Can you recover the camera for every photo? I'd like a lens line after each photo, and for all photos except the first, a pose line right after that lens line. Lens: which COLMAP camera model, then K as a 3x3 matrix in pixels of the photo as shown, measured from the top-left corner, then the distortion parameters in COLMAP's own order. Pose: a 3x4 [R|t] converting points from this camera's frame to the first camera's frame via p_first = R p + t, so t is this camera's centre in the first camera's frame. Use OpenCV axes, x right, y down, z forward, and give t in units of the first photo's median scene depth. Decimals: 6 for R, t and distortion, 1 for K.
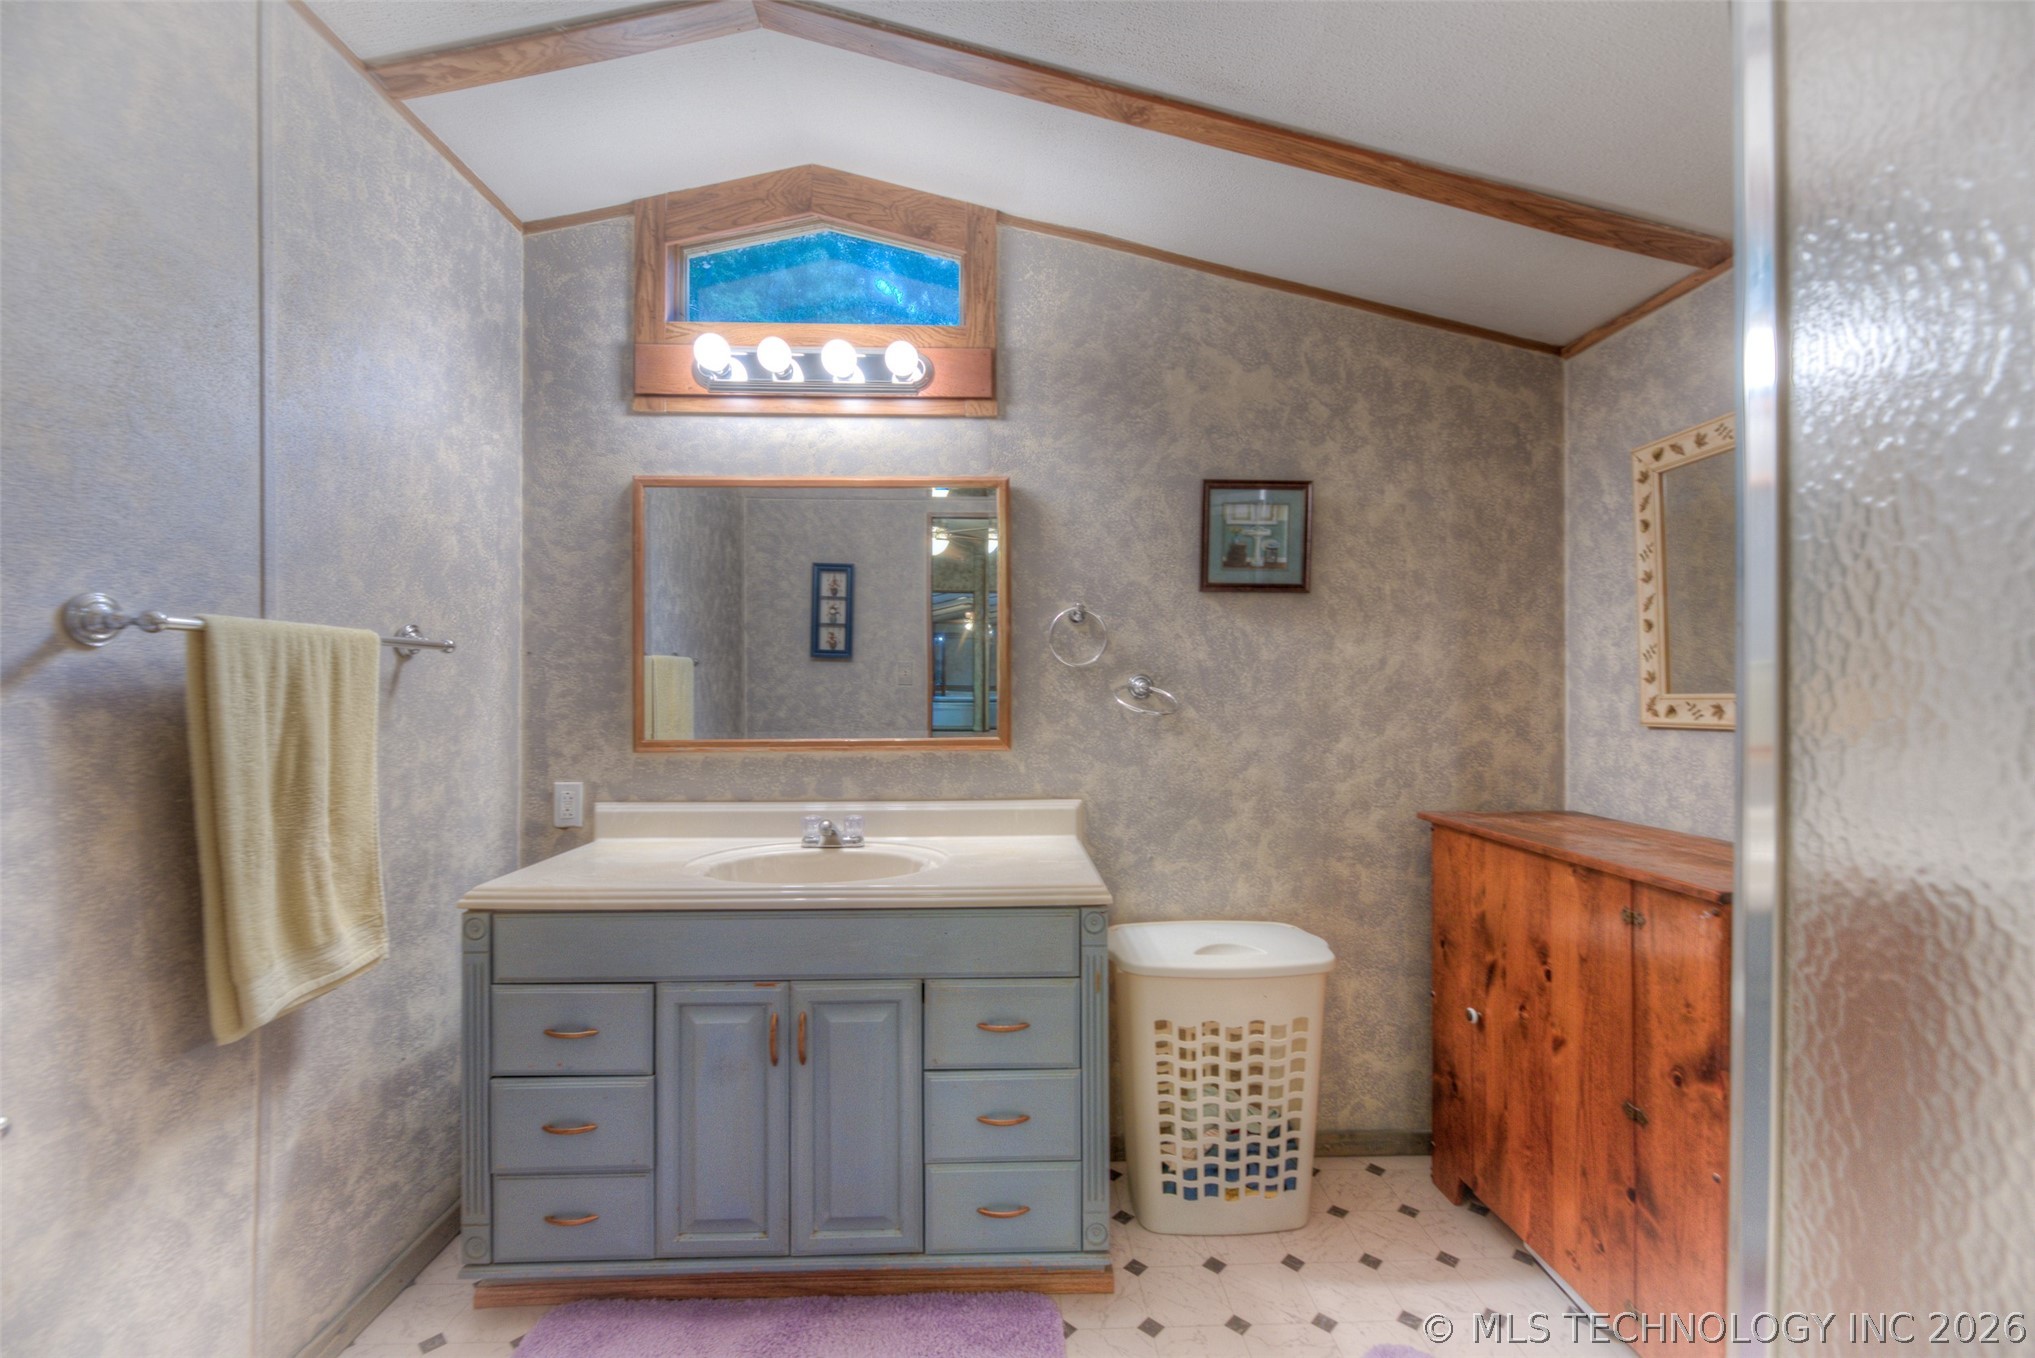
lens RADIAL K [[805.2, 0, 998.4], [0, 805.2, 683.7], [0, 0, 1]] dist [0.012607, -0.002859]
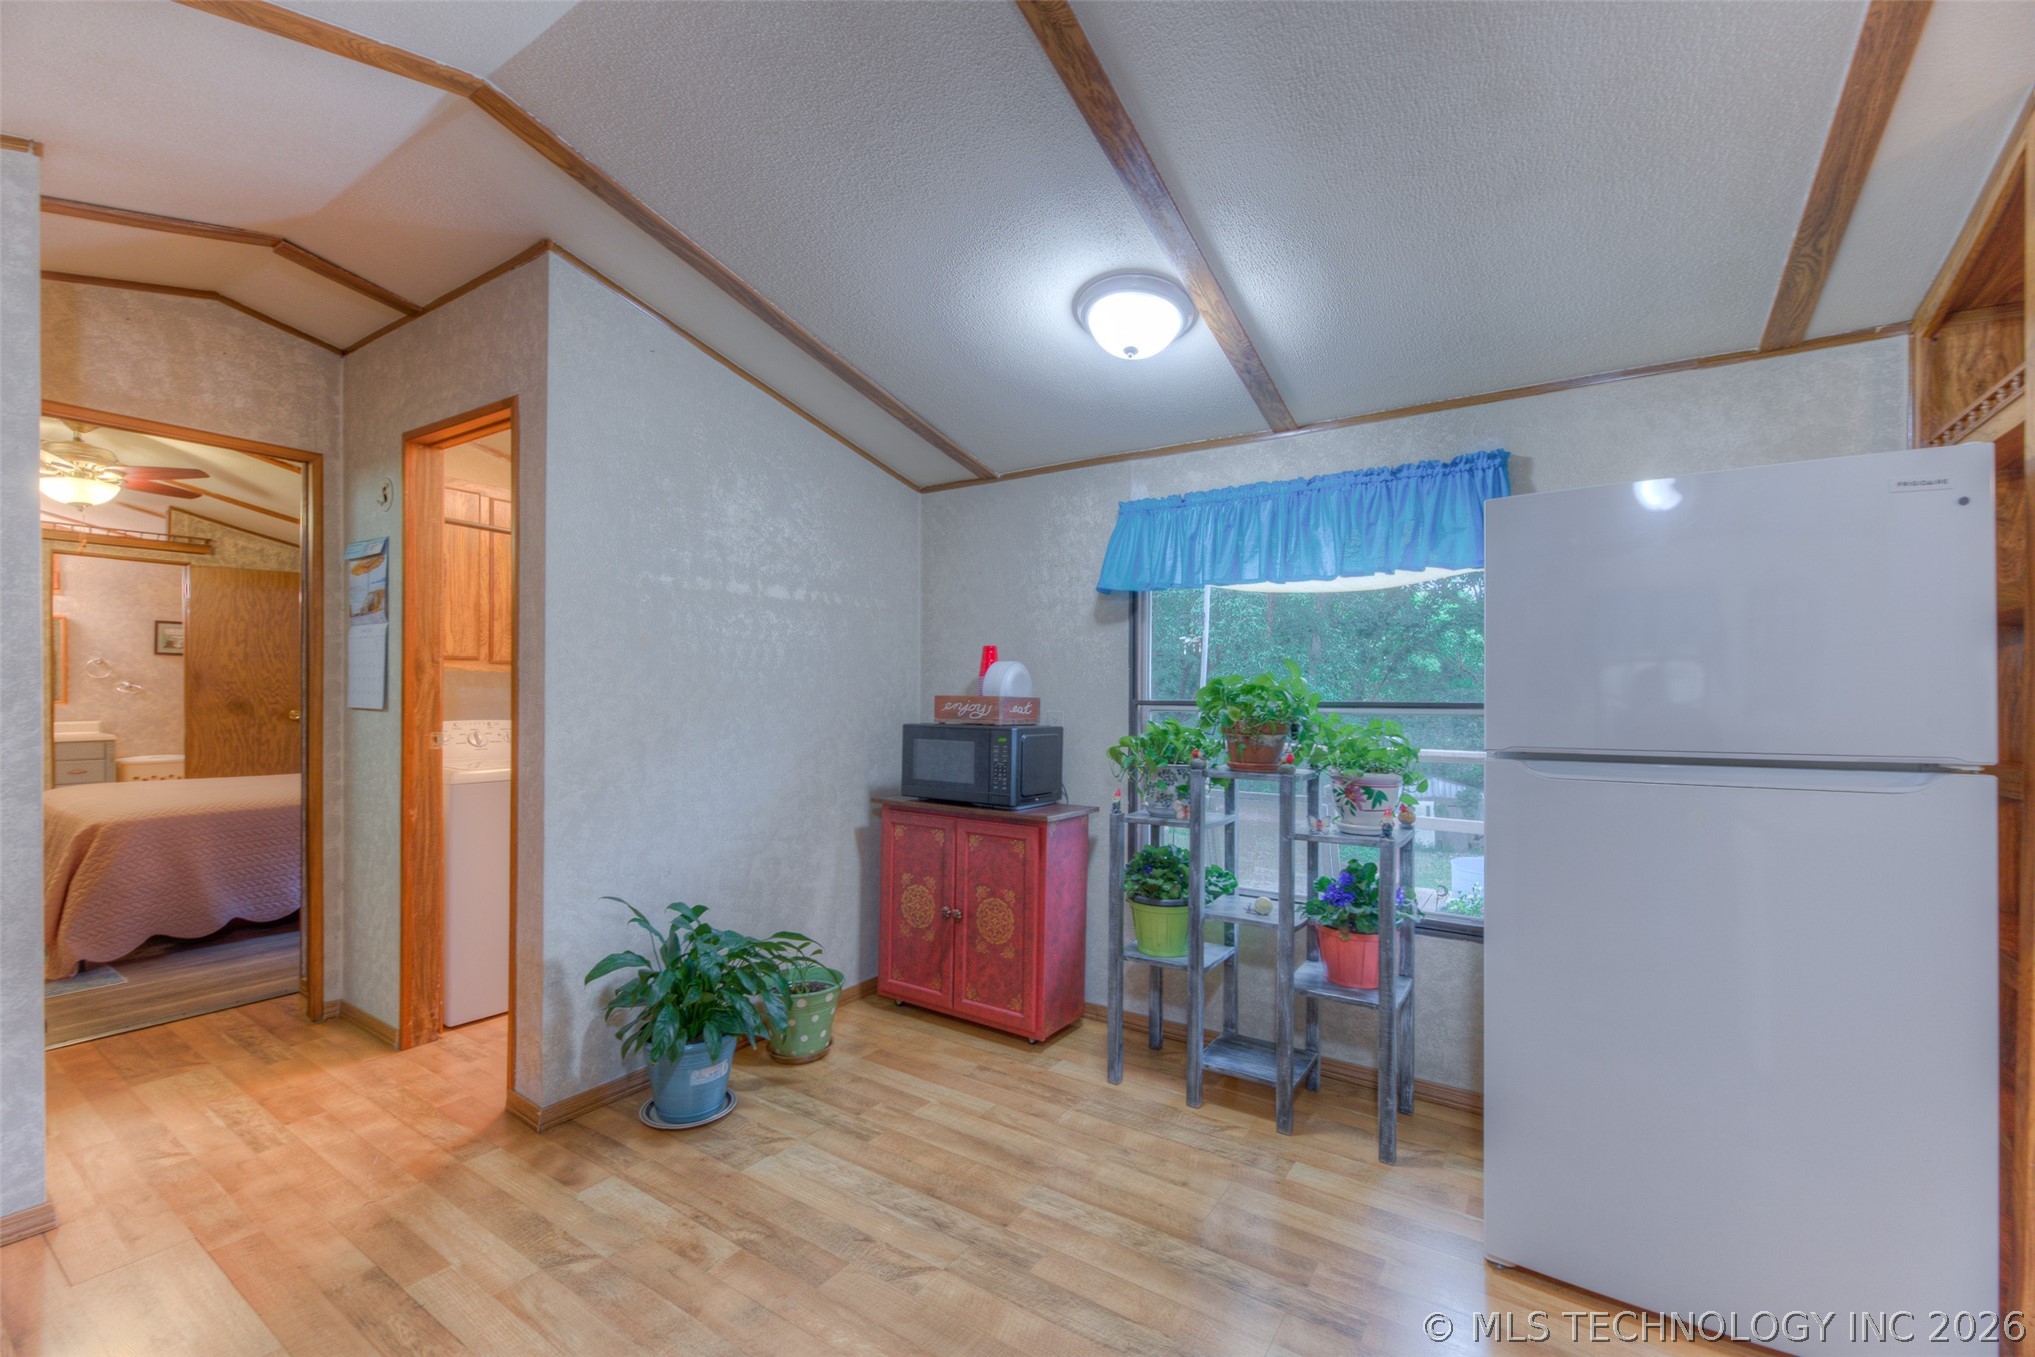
lens RADIAL K [[805.2, 0, 943.2], [0, 805.2, 695.4], [0, 0, 1]] dist [0.012607, -0.002859]
pose [[0.592316, -0.005531, 0.805686, -0.504224], [-0.015894, 0.999702, 0.018547, -0.064154], [-0.805549, -0.023791, 0.592052, -3.508257]]
